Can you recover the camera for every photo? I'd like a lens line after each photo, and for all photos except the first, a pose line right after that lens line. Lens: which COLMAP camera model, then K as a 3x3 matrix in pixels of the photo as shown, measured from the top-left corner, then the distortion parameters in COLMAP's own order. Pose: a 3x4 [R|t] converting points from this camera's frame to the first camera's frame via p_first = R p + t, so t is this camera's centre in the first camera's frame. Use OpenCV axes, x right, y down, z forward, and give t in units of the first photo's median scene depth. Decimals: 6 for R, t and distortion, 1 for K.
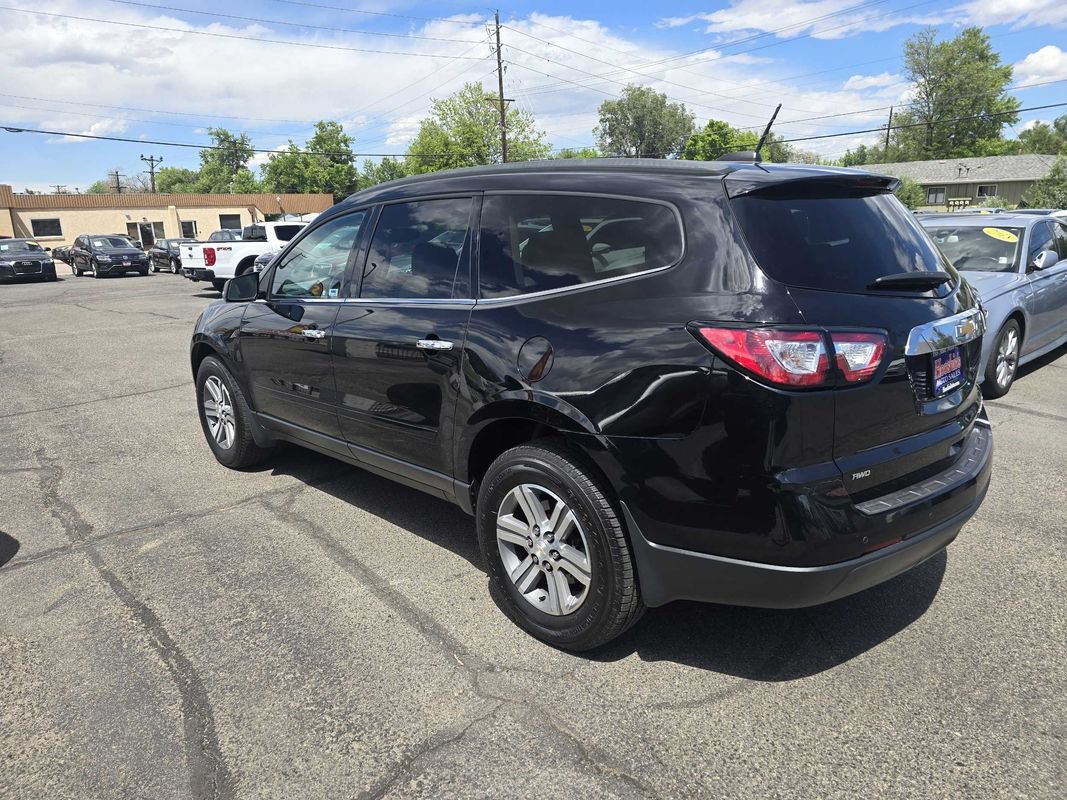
lens RADIAL K [[737.4, 0, 511.9], [0, 737.4, 403.4], [0, 0, 1]] dist [0.056766, -0.052607]
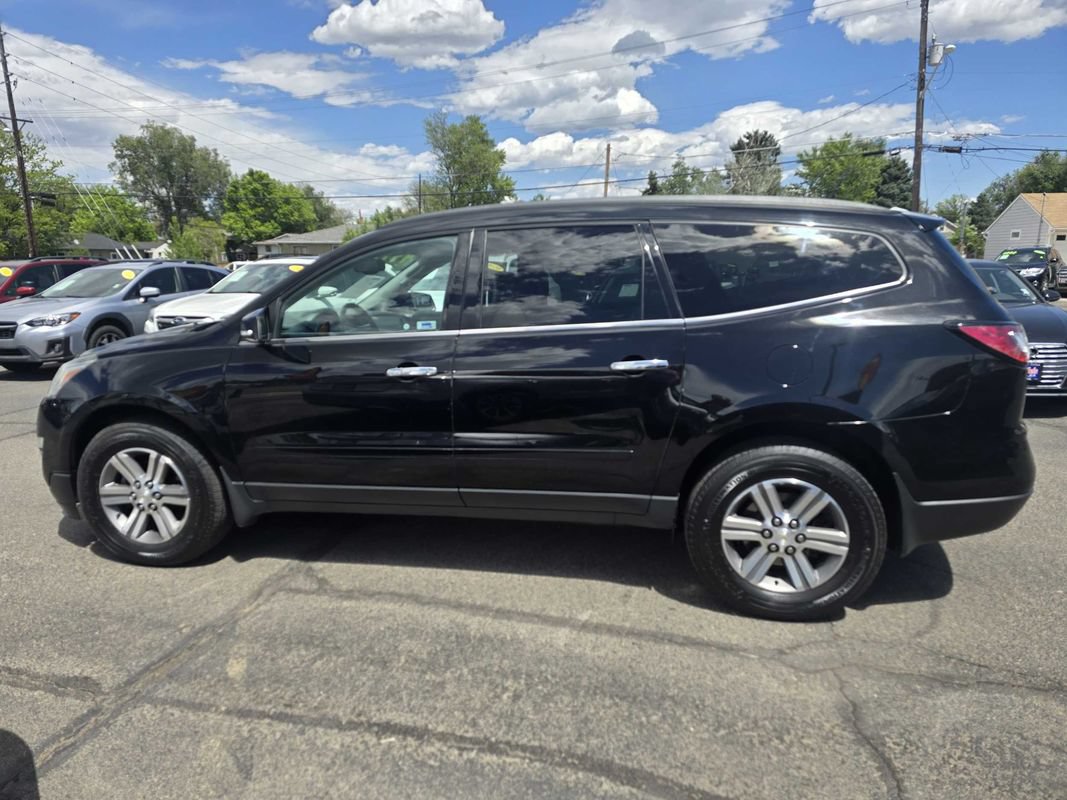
lens RADIAL K [[737.4, 0, 523.6], [0, 737.4, 405.8], [0, 0, 1]] dist [0.056766, -0.052607]
pose [[0.813346, -0.087884, 0.575104, -0.109817], [0.123035, 0.992150, -0.022389, -0.002816], [-0.568621, 0.088968, 0.817774, 0.034055]]
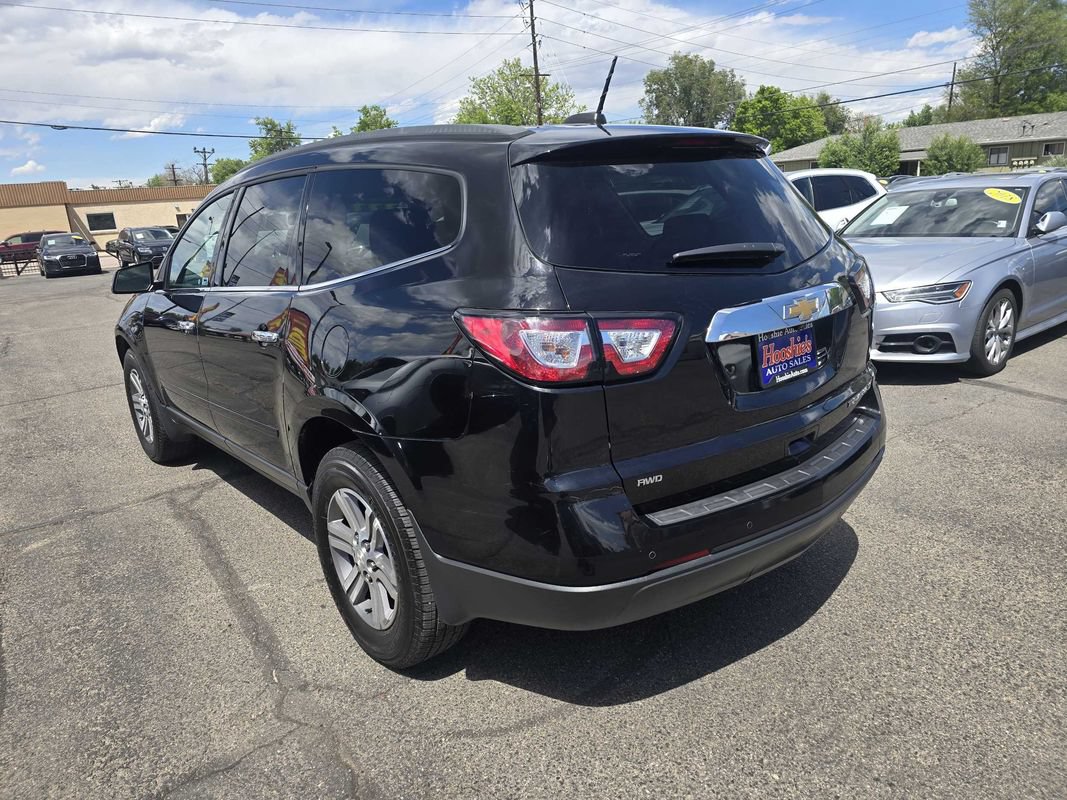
lens RADIAL K [[737.4, 0, 508.8], [0, 737.4, 402.1], [0, 0, 1]] dist [0.056766, -0.052607]
pose [[0.996883, -0.014296, -0.077583, 0.035773], [0.016210, 0.999578, 0.024094, -0.001912], [0.077205, -0.025277, 0.996695, 0.011988]]
